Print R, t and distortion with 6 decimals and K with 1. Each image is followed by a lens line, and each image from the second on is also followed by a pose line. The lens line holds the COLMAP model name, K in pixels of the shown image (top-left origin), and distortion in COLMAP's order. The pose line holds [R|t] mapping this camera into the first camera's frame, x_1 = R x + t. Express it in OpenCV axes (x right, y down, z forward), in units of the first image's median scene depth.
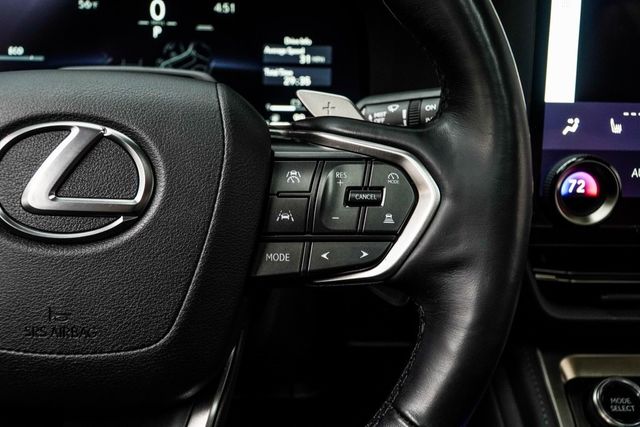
lens RADIAL K [[722.5, 0, 300.0], [0, 722.5, 216.3], [0, 0, 1]] dist [0.009212, -0.024708]
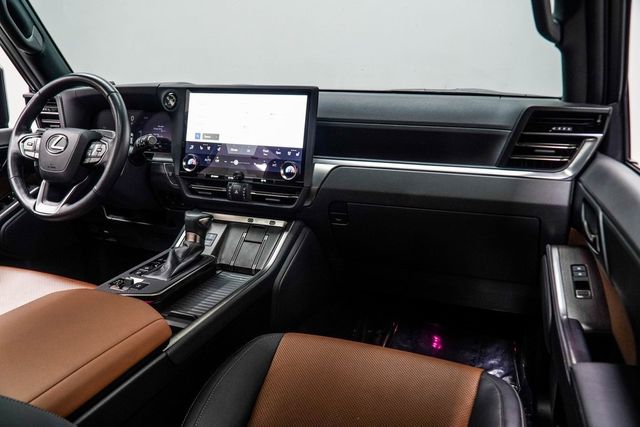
lens RADIAL K [[509.6, 0, 305.3], [0, 509.6, 213.8], [0, 0, 1]] dist [-0.017113, -0.006457]
pose [[0.901496, 0.087443, -0.423862, 2.074584], [-0.128625, 0.989256, -0.069483, 0.339487], [0.413232, 0.117158, 0.903058, -1.184216]]
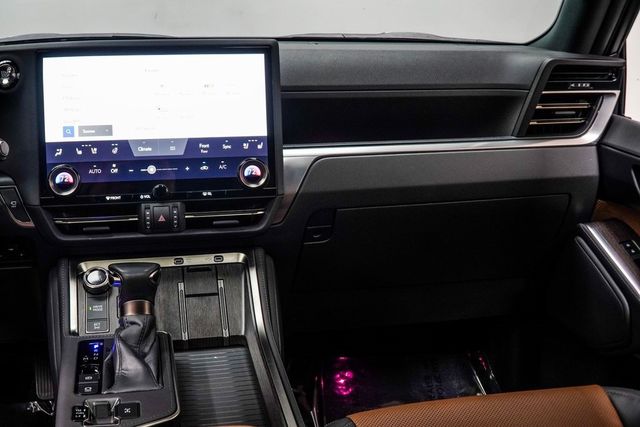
lens RADIAL K [[787.1, 0, 283.3], [0, 787.1, 212.3], [0, 0, 1]] dist [-0.098257, -0.042765]
pose [[0.991242, -0.059622, 0.117831, 0.739737], [0.068133, 0.995248, -0.069571, 0.266541], [-0.113123, 0.076990, 0.990594, -1.410125]]
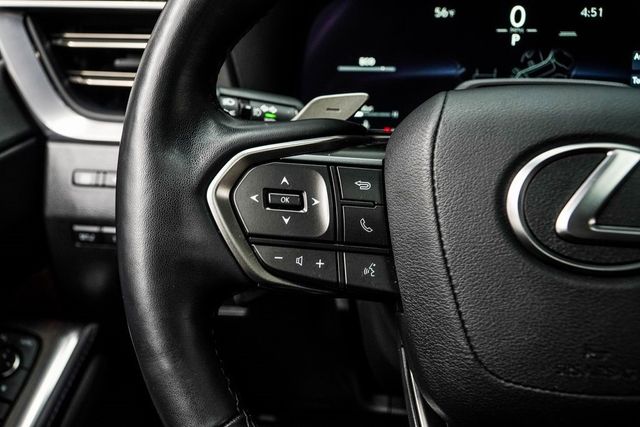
lens RADIAL K [[721.3, 0, 320.0], [0, 721.3, 213.5], [0, 0, 1]] dist [0.054762, -0.002006]
pose [[0.983692, 0.028649, -0.177562, -0.298568], [-0.030014, 0.999537, -0.005006, -0.014779], [0.177337, 0.010254, 0.984097, 0.015699]]
